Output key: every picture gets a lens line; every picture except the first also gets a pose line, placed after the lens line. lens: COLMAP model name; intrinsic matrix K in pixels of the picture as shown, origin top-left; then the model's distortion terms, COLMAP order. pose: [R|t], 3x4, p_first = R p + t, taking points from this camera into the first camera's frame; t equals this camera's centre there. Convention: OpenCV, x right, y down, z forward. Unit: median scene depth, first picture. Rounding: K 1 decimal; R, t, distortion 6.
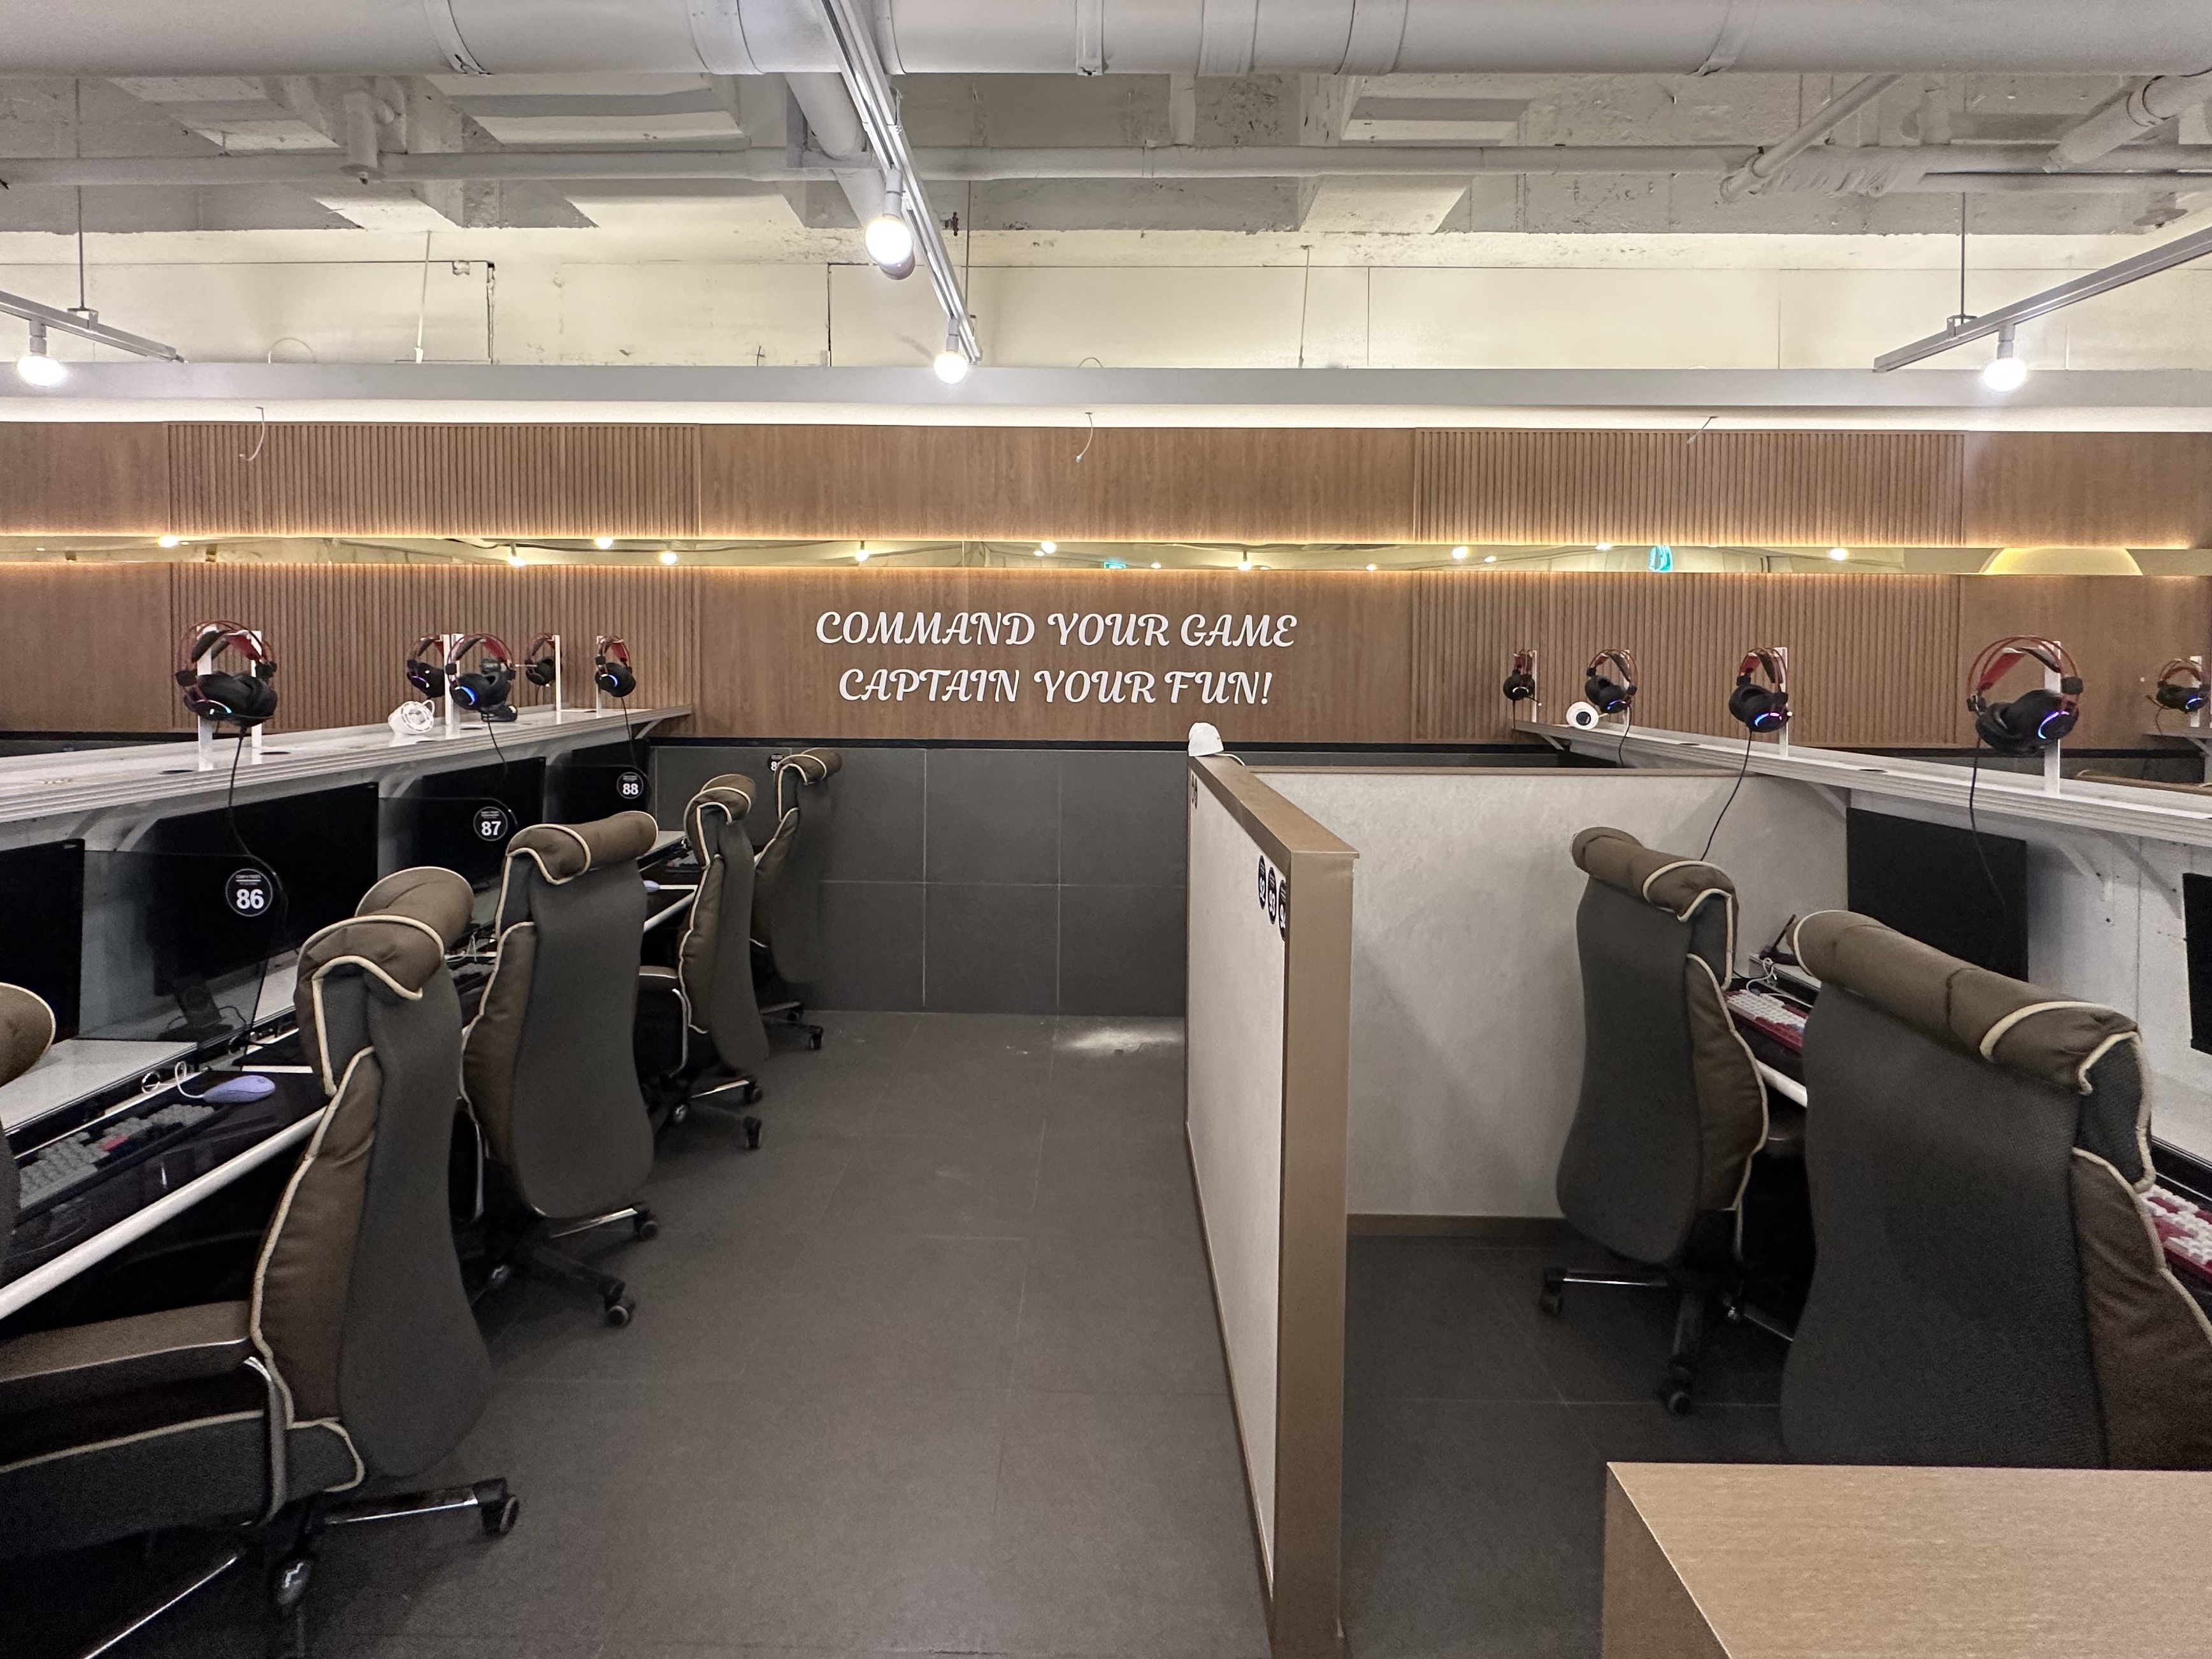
lens RADIAL K [[863.7, 0, 1105.4], [0, 863.7, 822.6], [0, 0, 1]] dist [-0.000362, 0.000642]
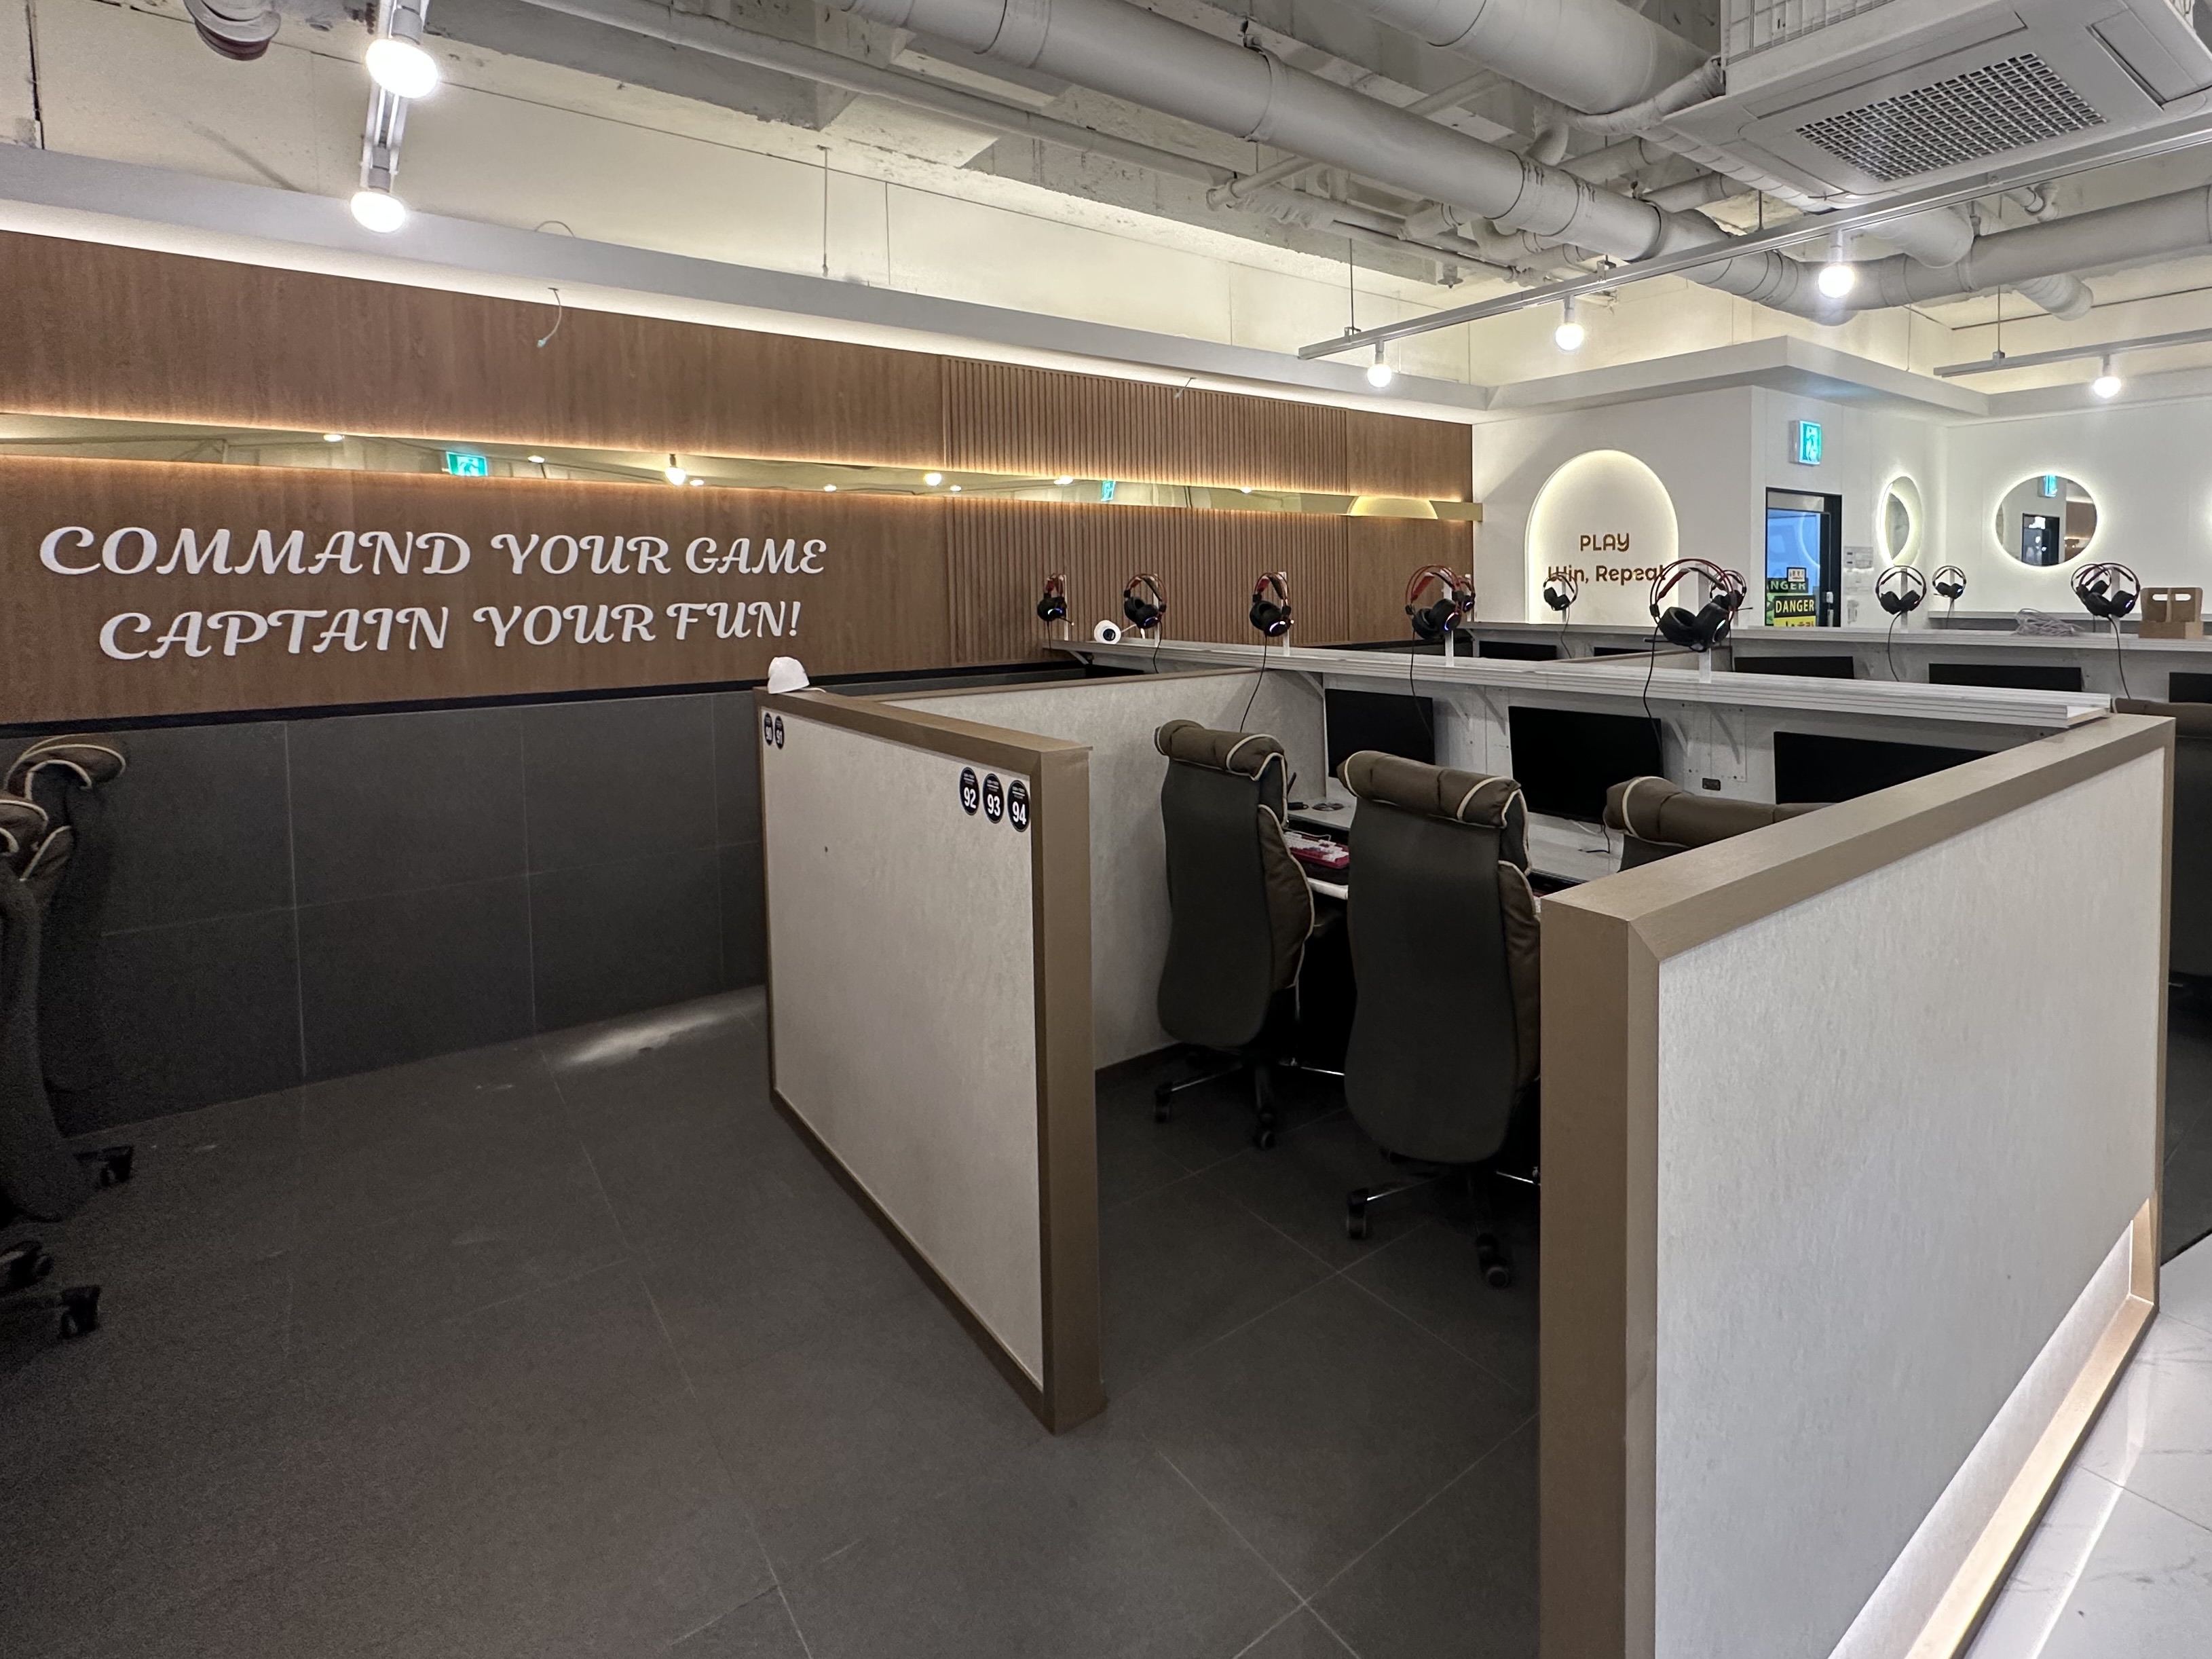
lens RADIAL K [[895.5, 0, 1106.0], [0, 895.5, 829.5], [0, 0, 1]] dist [0.000424, -0.000091]
pose [[0.853815, -0.153433, 0.497451, -0.105763], [0.113438, 0.987452, 0.109865, 0.004363], [-0.508066, -0.037375, 0.860507, -0.038365]]
